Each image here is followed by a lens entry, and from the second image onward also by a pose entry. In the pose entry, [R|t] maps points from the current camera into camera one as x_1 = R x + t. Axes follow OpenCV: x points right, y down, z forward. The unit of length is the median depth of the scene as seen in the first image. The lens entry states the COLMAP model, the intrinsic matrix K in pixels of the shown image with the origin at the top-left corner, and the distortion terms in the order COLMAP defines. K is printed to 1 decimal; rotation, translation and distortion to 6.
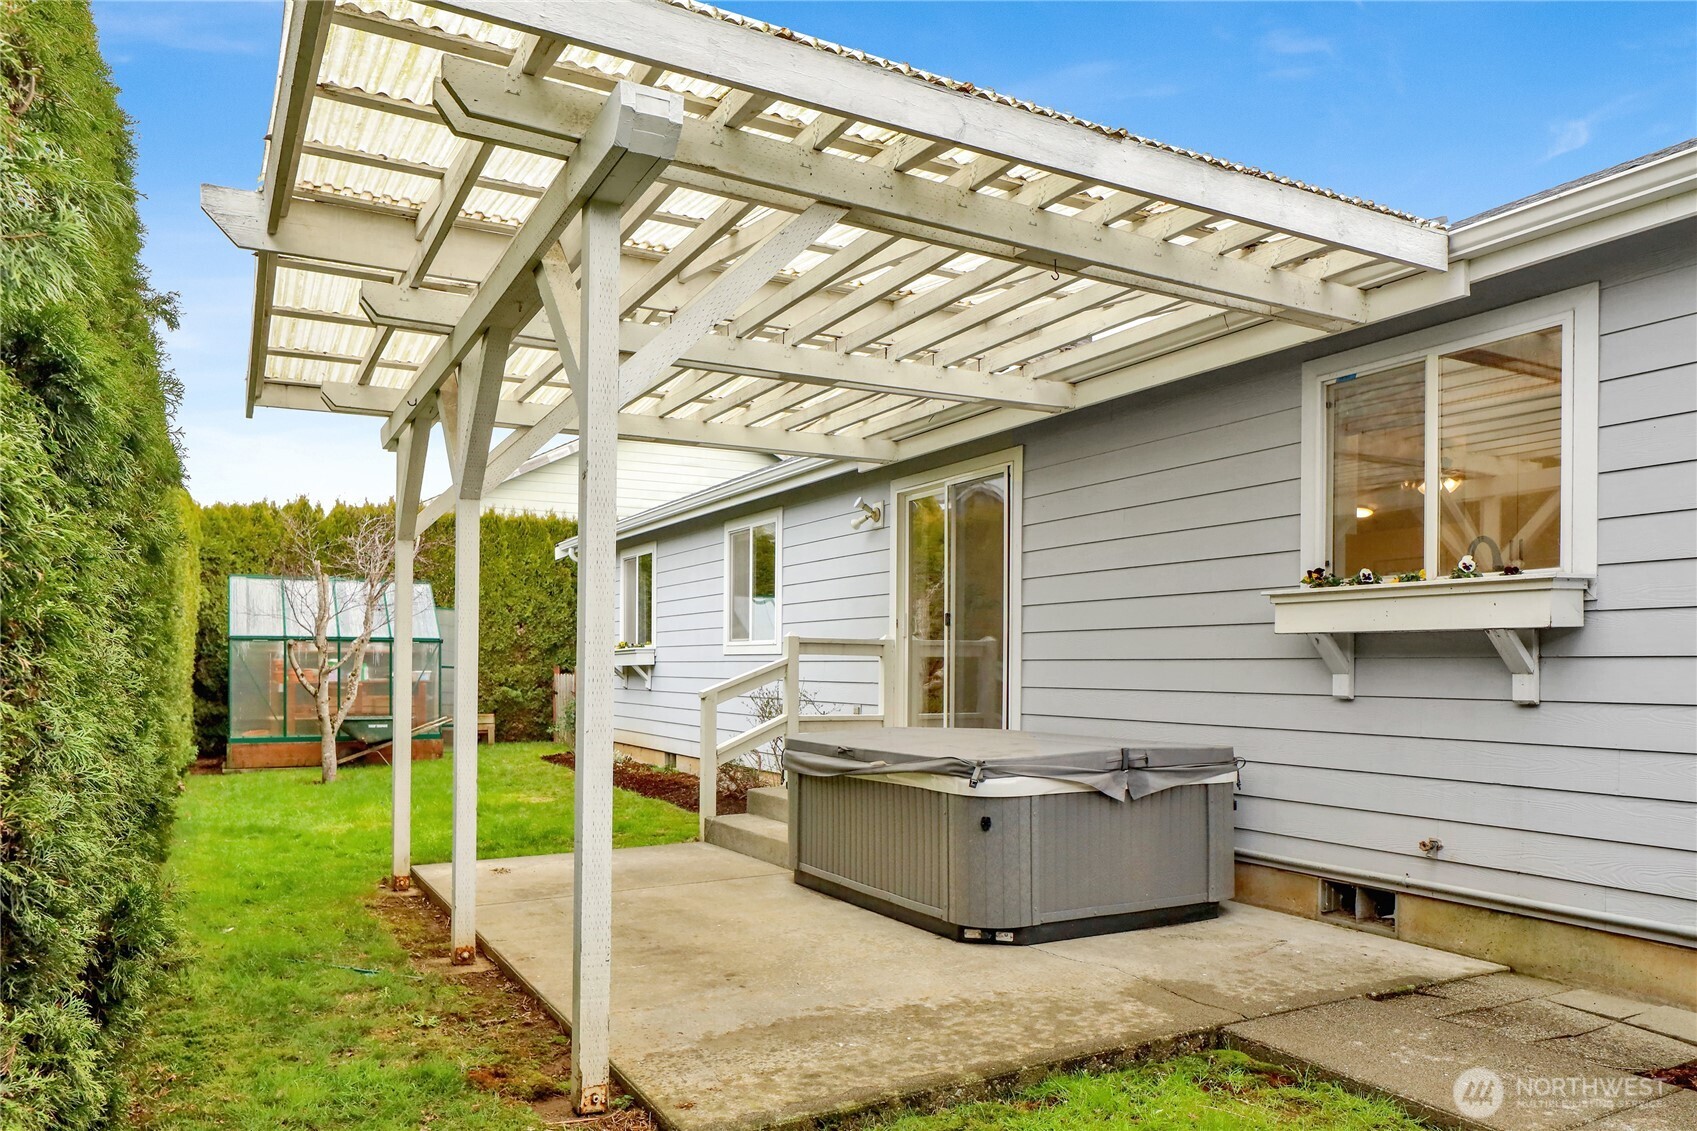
lens RADIAL K [[1146.7, 0, 843.6], [0, 1146.7, 620.6], [0, 0, 1]] dist [0.000055, -0.000128]
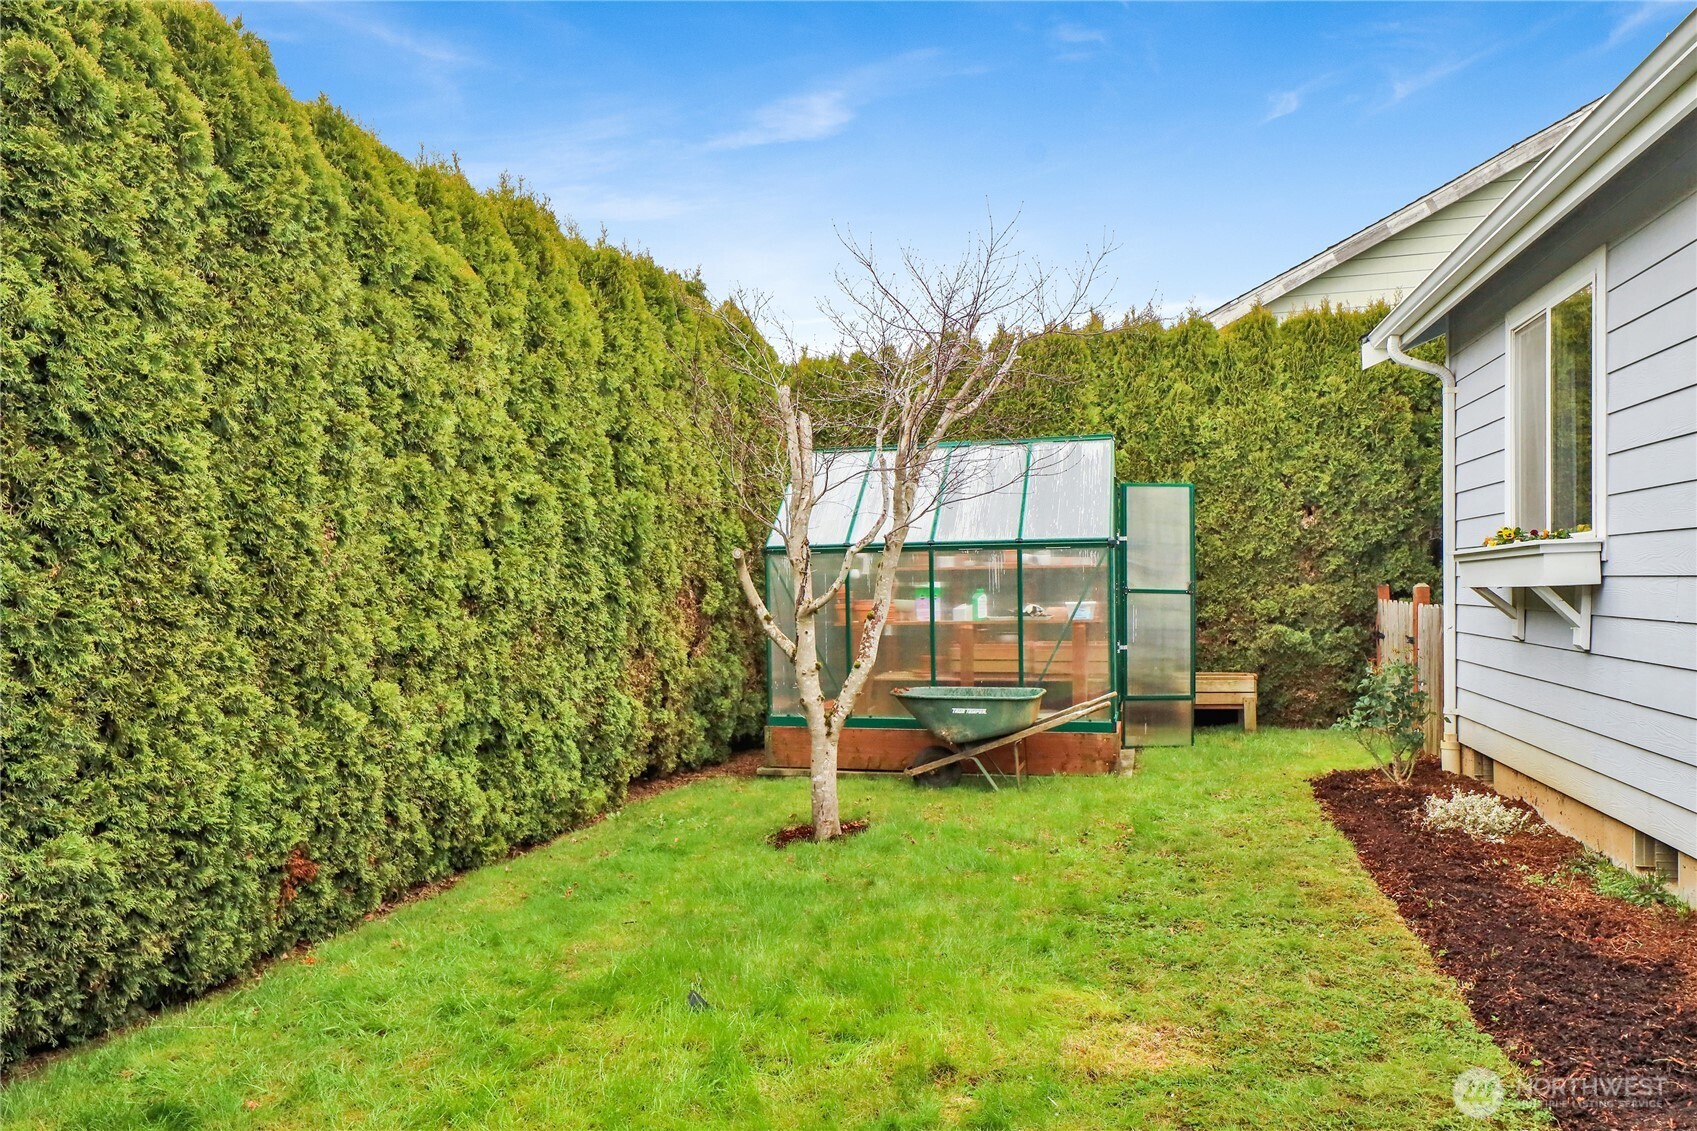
lens RADIAL K [[1146.7, 0, 843.6], [0, 1146.7, 620.6], [0, 0, 1]] dist [0.000055, -0.000128]
pose [[0.731966, 0.008238, -0.681292, -0.086408], [0.044330, 0.997232, 0.059687, 0.016166], [0.679898, -0.073891, 0.729574, 0.530374]]
